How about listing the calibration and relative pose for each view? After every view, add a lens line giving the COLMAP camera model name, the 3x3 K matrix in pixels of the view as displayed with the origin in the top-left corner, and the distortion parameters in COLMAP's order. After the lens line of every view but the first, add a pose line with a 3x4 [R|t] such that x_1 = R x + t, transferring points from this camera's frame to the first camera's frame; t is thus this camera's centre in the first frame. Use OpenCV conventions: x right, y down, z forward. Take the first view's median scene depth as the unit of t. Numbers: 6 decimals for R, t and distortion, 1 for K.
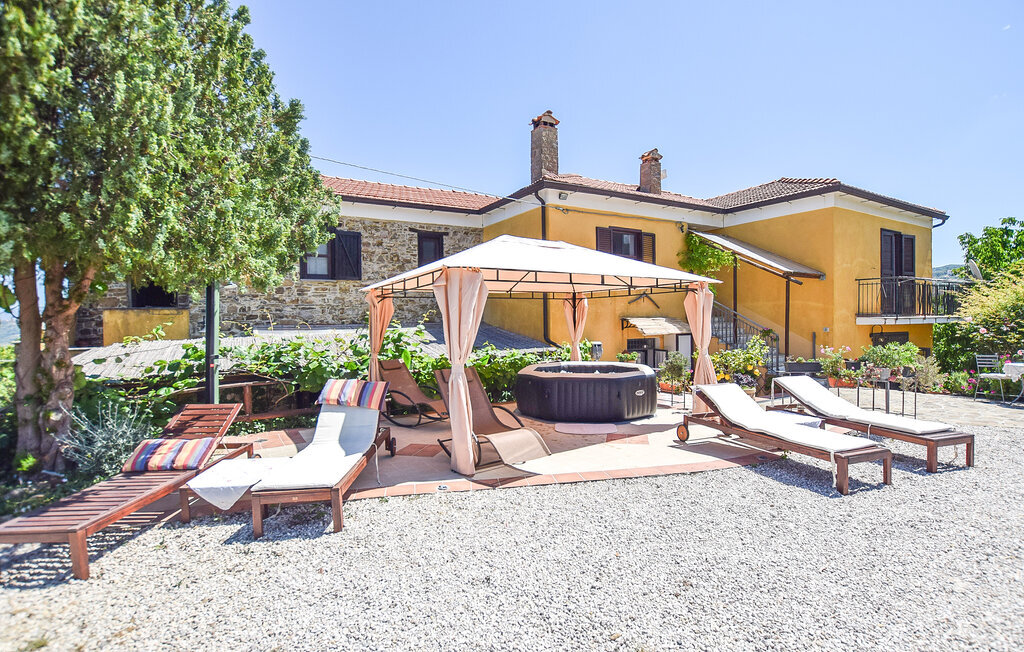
lens RADIAL K [[461.8, 0, 512.0], [0, 461.8, 326.0], [0, 0, 1]] dist [-0.031918, -0.000239]
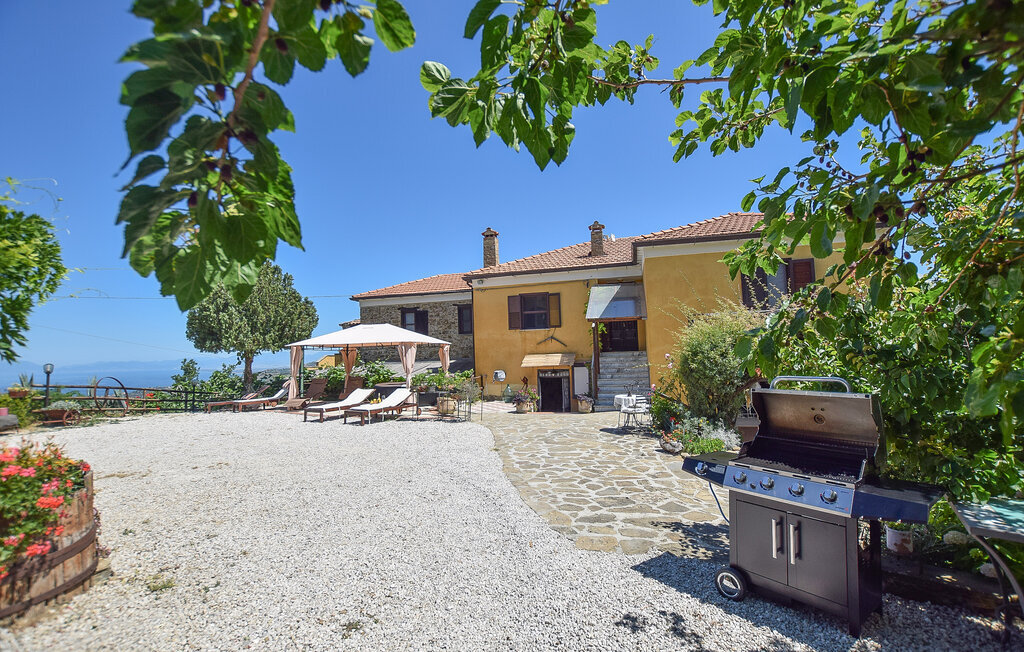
lens RADIAL K [[478.5, 0, 512.0], [0, 478.5, 326.0], [0, 0, 1]] dist [-0.001484, -0.000111]
pose [[0.688959, -0.050103, -0.723067, 1.405840], [0.008740, 0.998110, -0.060834, -0.019115], [0.724748, 0.035593, 0.688094, -0.098820]]
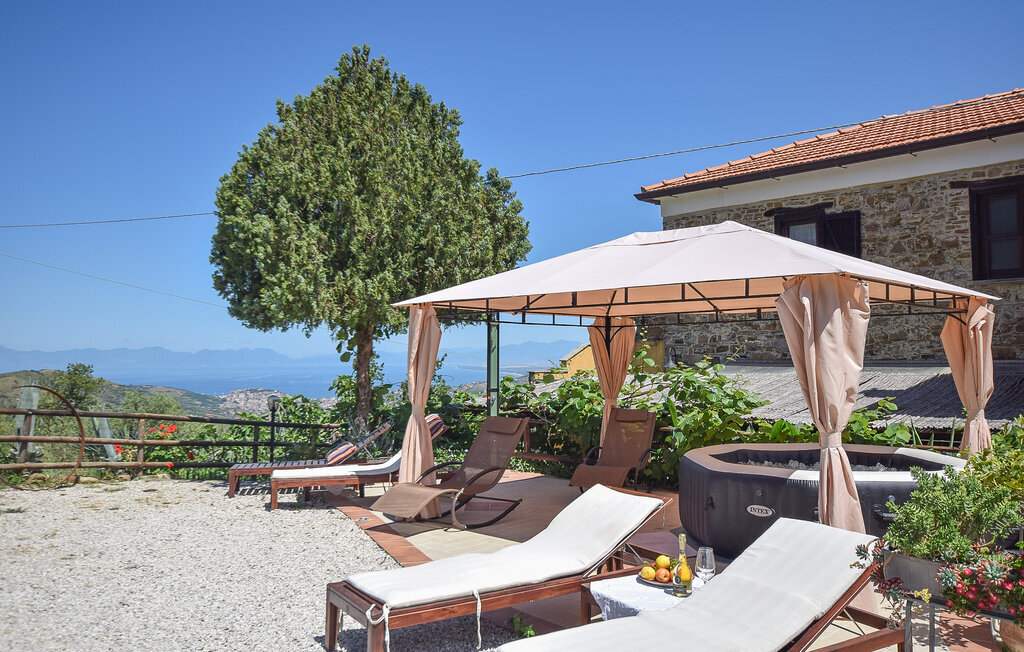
lens RADIAL K [[815.9, 0, 512.0], [0, 815.9, 326.0], [0, 0, 1]] dist [0.010931, 0.007693]
pose [[0.228139, -0.024054, -0.973331, 0.662149], [-0.010855, 0.999570, -0.027246, -0.015989], [0.973568, 0.016781, 0.227780, 0.323826]]
